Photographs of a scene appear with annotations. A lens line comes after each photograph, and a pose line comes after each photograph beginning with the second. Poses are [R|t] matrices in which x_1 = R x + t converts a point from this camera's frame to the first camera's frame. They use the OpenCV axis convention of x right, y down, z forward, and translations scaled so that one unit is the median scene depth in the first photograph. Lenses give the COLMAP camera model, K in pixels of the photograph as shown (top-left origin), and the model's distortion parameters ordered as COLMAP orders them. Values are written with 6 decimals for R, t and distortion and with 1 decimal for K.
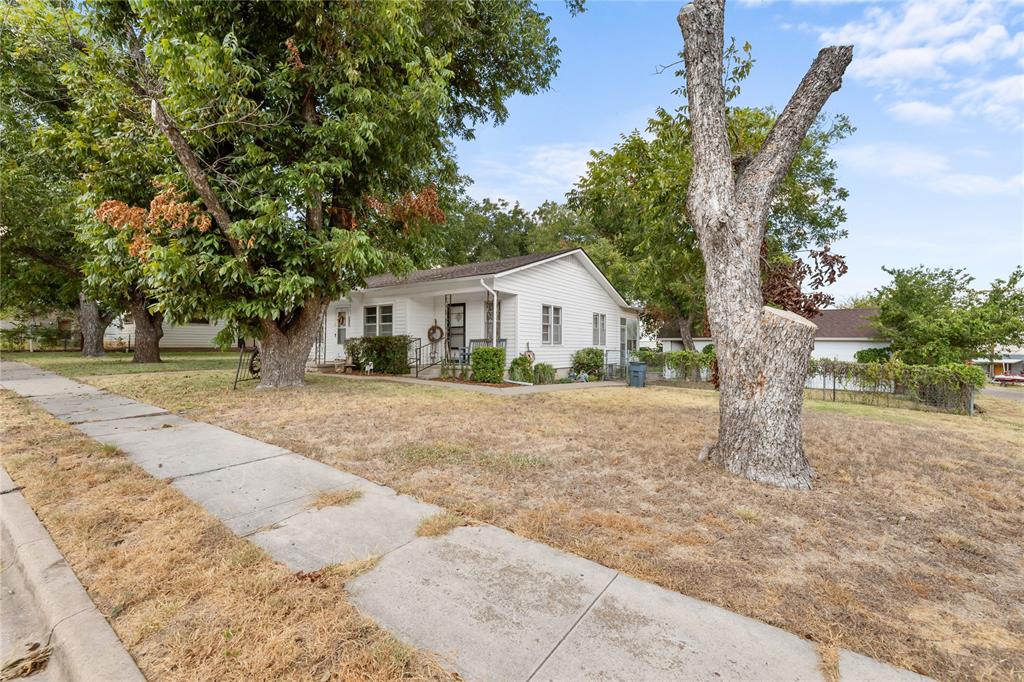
lens RADIAL K [[422.3, 0, 511.1], [0, 422.3, 341.7], [0, 0, 1]] dist [0.000278, 0.000004]
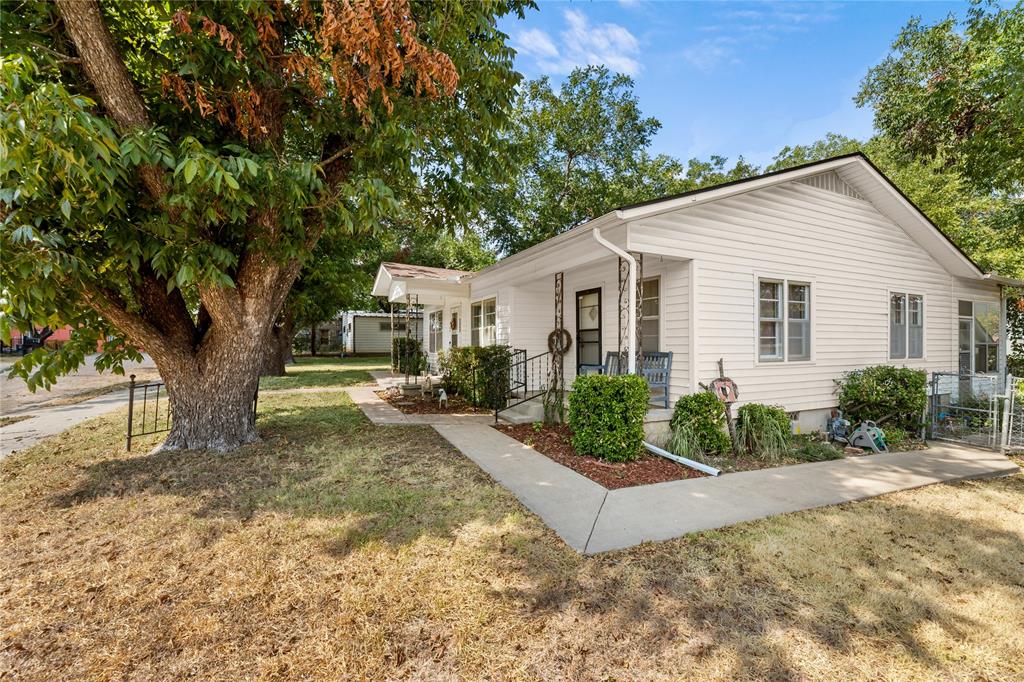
lens RADIAL K [[418.6, 0, 508.1], [0, 418.6, 342.9], [0, 0, 1]] dist [-0.000110, -0.000016]
pose [[0.869742, -0.007551, -0.493449, 0.057803], [0.009375, 0.999955, 0.001222, -0.018088], [0.493418, -0.005689, 0.869774, 0.431724]]
